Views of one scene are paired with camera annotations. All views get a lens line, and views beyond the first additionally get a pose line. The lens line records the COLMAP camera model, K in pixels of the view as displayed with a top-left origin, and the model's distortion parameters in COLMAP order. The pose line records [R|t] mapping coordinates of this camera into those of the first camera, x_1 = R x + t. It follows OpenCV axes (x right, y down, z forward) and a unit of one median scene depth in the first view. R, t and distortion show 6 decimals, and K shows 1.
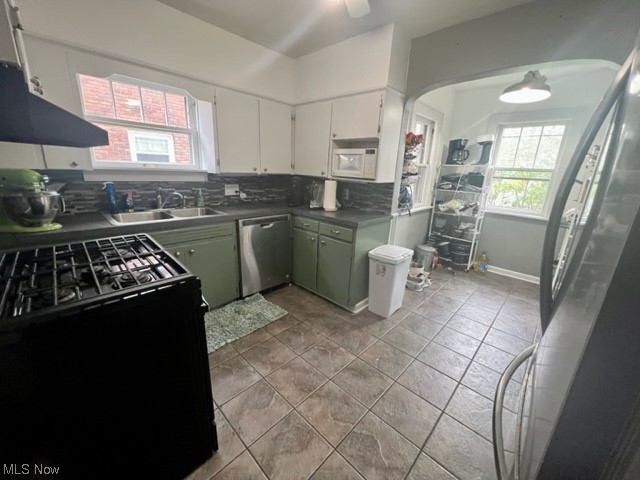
lens RADIAL K [[254.6, 0, 320.0], [0, 254.6, 240.0], [0, 0, 1]] dist [-0.002342, -0.000175]
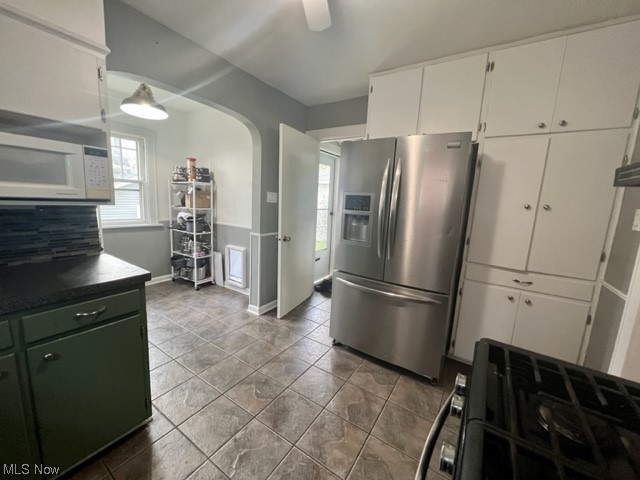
lens RADIAL K [[260.4, 0, 320.0], [0, 260.4, 240.0], [0, 0, 1]] dist [0.001546, 0.000144]
pose [[-0.178295, -0.212698, 0.960713, -0.463306], [0.219498, 0.943158, 0.249547, -0.191068], [-0.959183, 0.255368, -0.121474, 0.619798]]
